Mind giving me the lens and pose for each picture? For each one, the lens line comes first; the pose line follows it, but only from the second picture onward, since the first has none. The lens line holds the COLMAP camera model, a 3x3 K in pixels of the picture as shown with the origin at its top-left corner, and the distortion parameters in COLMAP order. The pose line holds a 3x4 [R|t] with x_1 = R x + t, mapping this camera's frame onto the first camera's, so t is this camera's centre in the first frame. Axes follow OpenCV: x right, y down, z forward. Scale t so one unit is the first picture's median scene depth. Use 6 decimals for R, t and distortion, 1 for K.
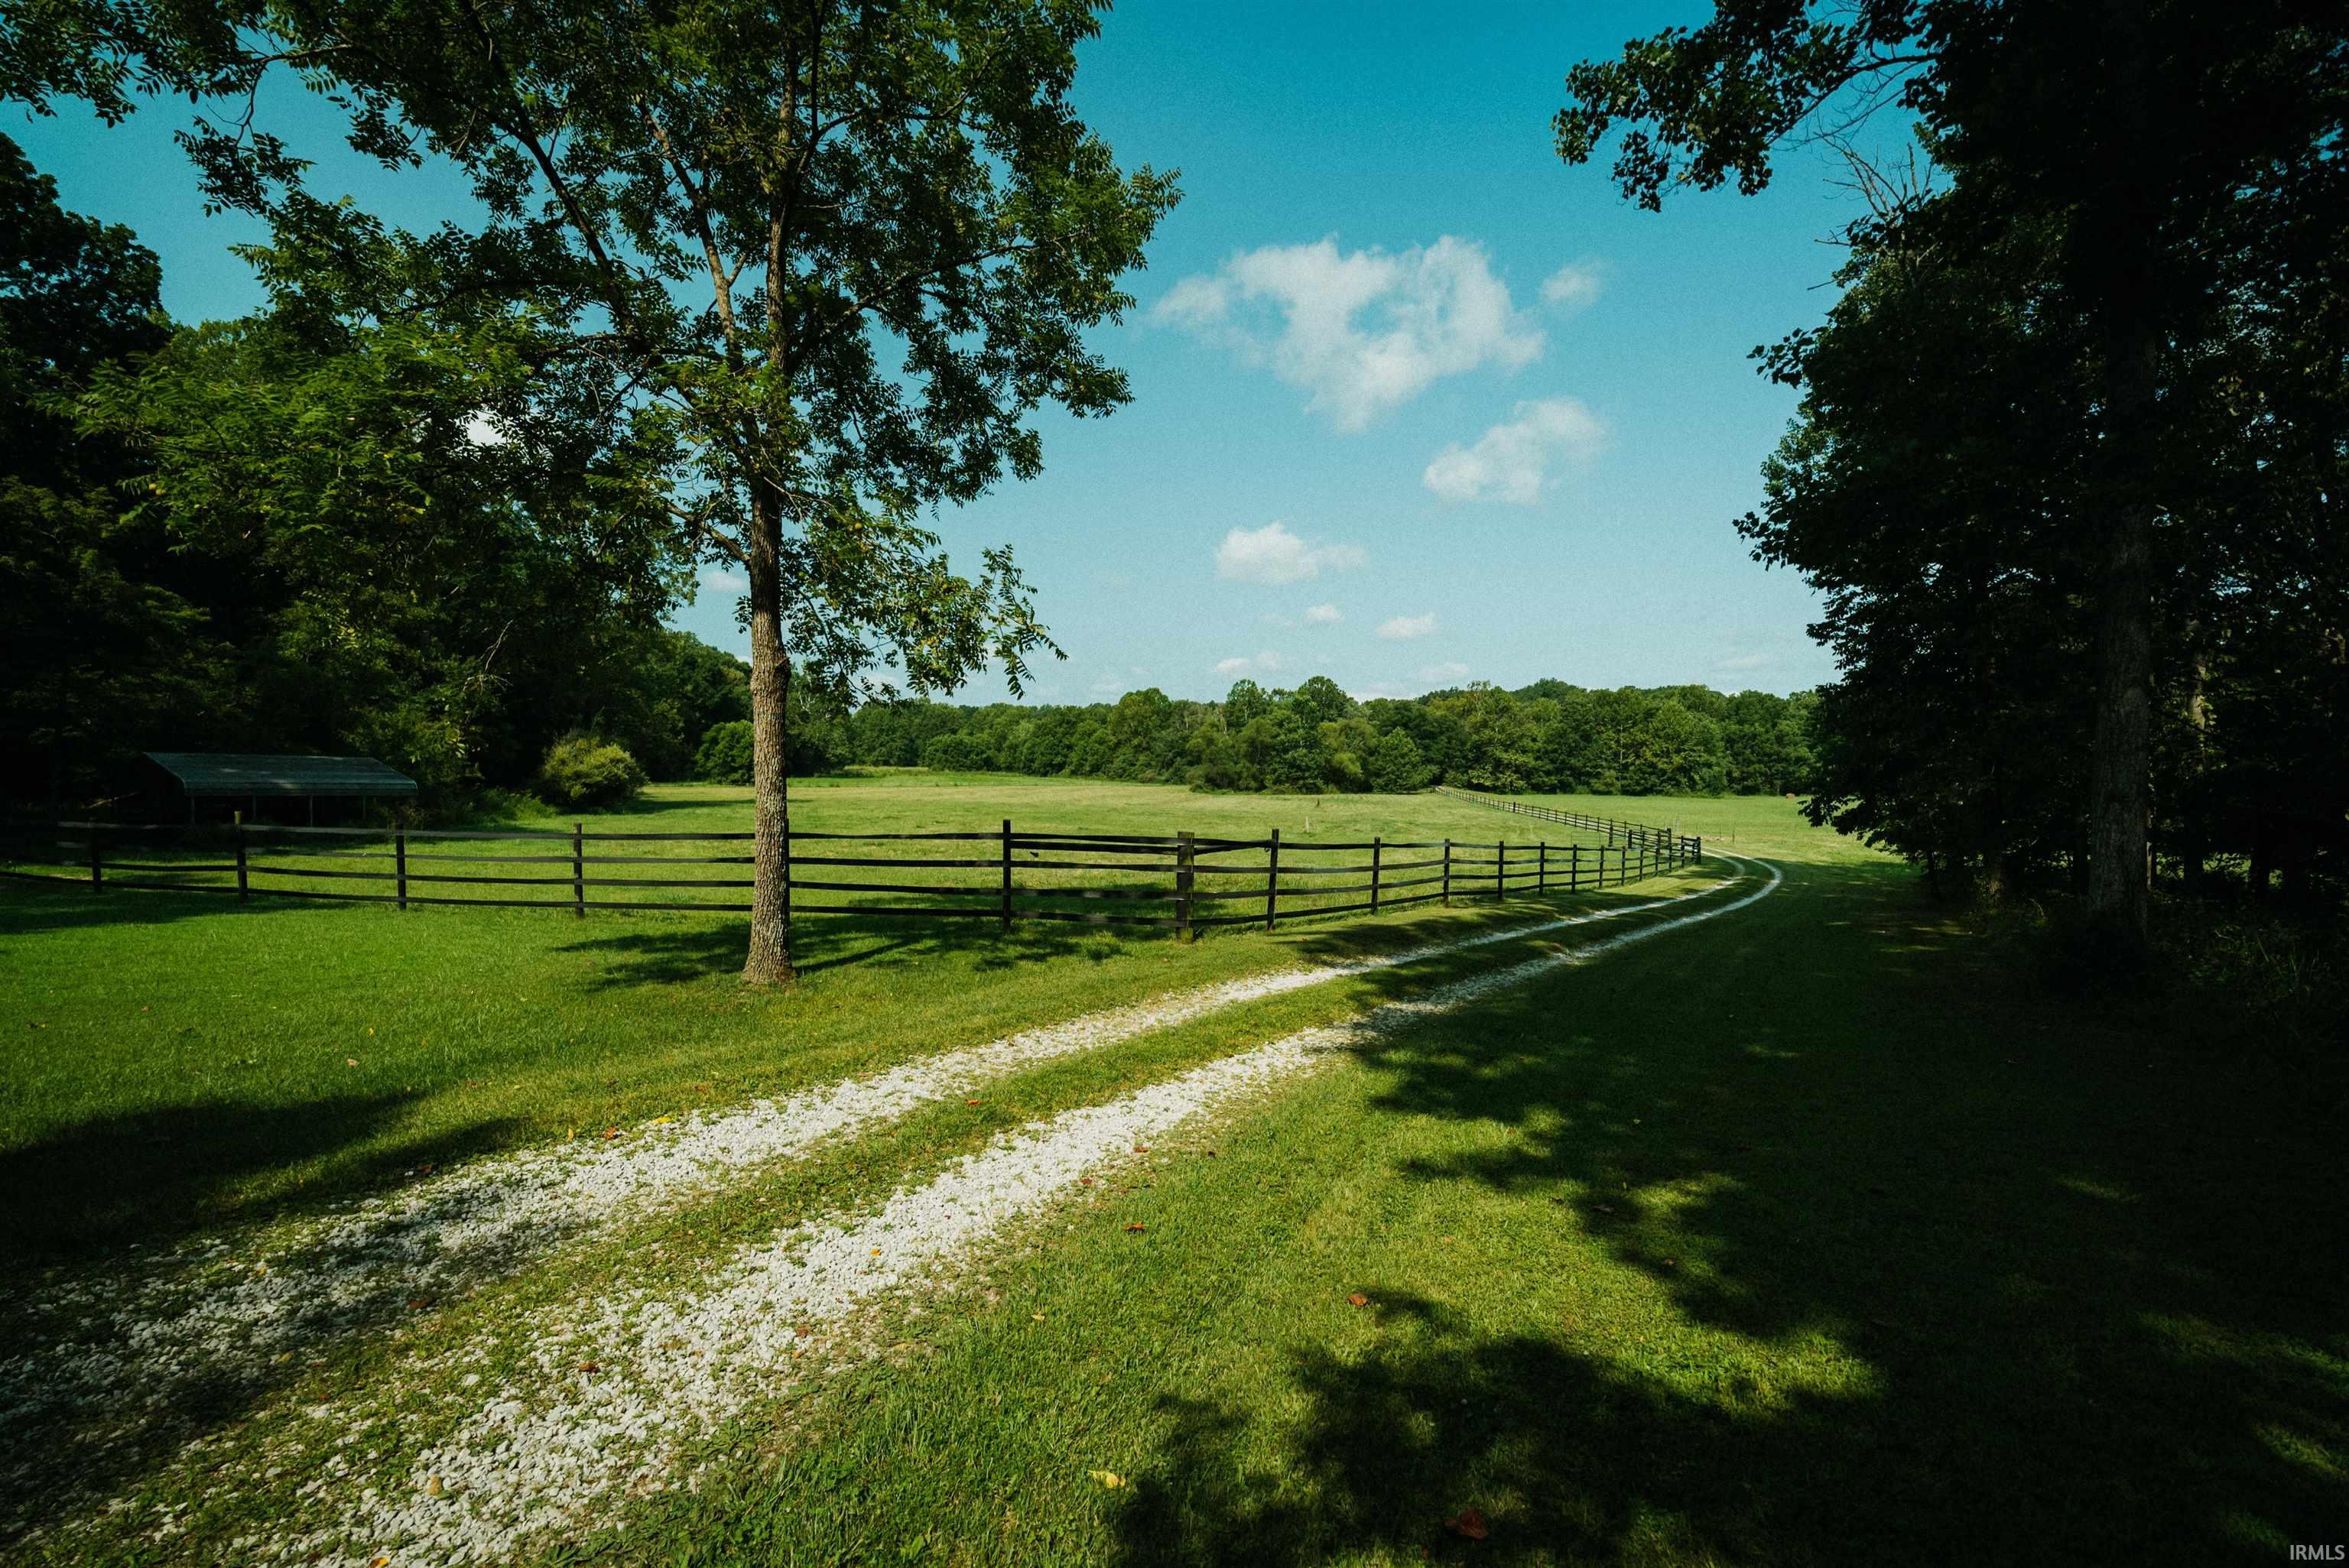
lens RADIAL K [[958.6, 0, 1173.1], [0, 958.6, 781.7], [0, 0, 1]] dist [0.002387, -0.000409]
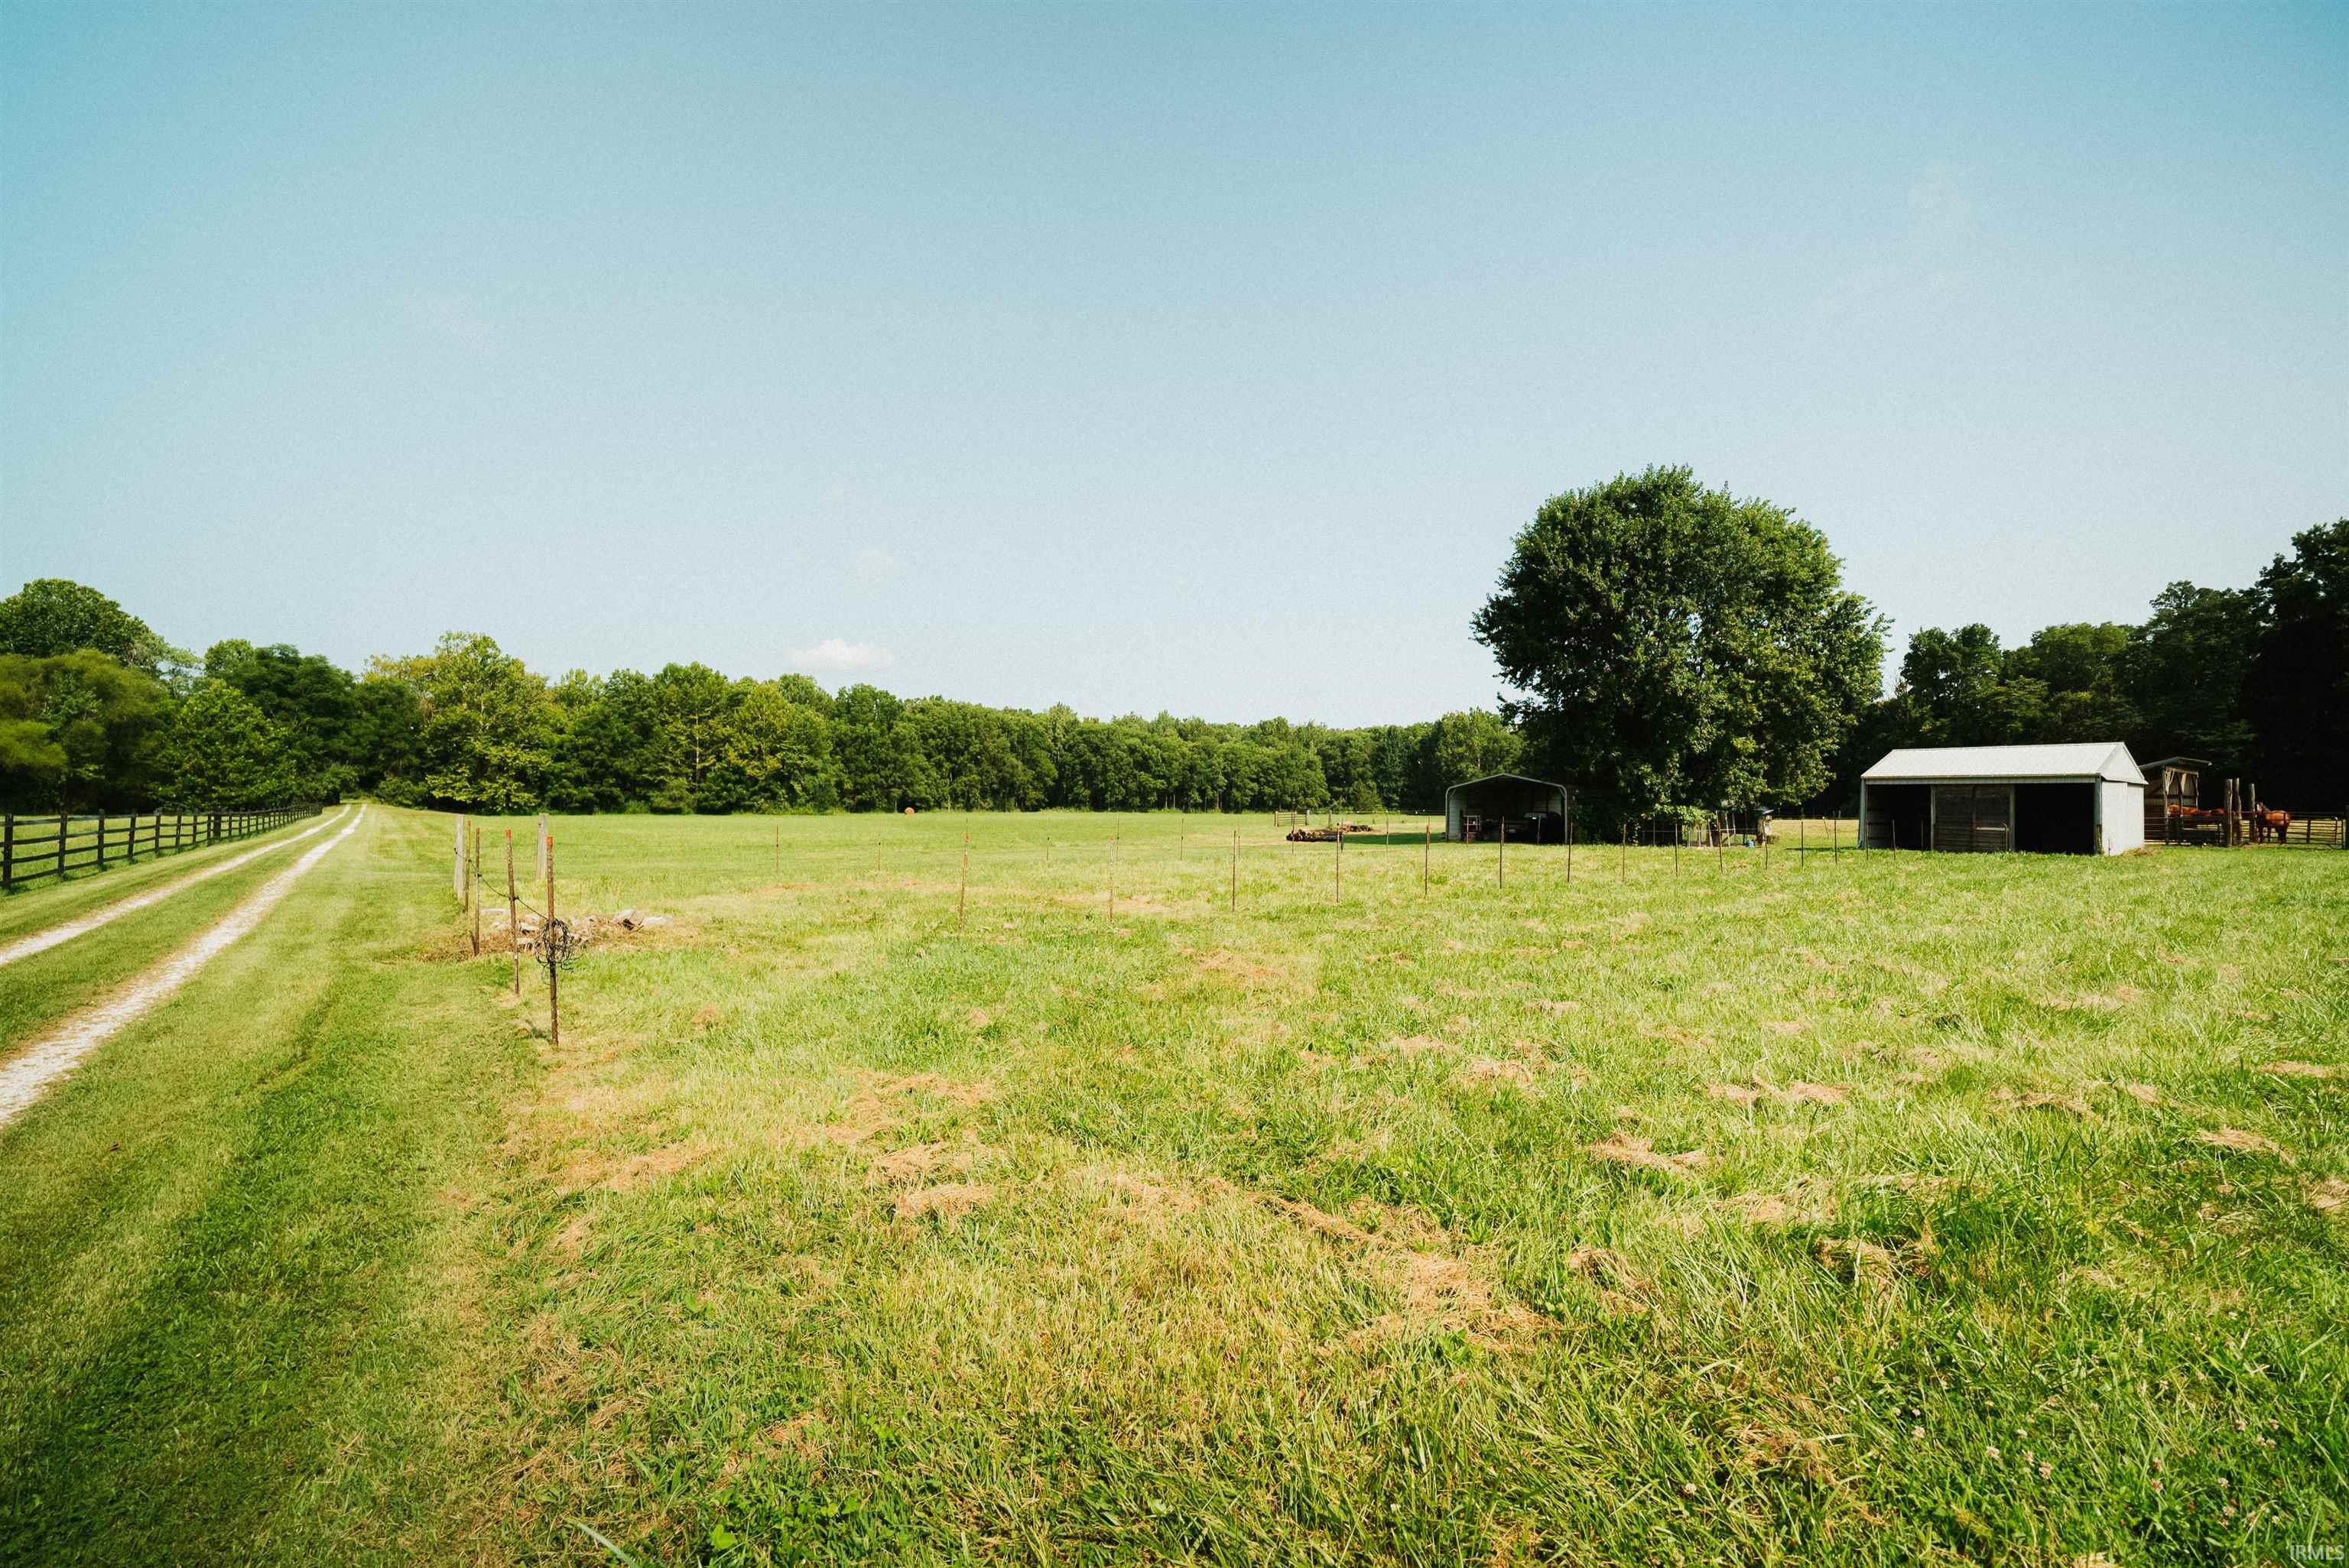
lens RADIAL K [[958.6, 0, 1173.6], [0, 958.6, 803.6], [0, 0, 1]] dist [0.002387, -0.000409]
pose [[0.663780, -0.006382, 0.747901, 0.176777], [0.014710, 0.999882, -0.004523, 0.014732], [-0.747783, 0.014004, 0.663795, 0.279925]]
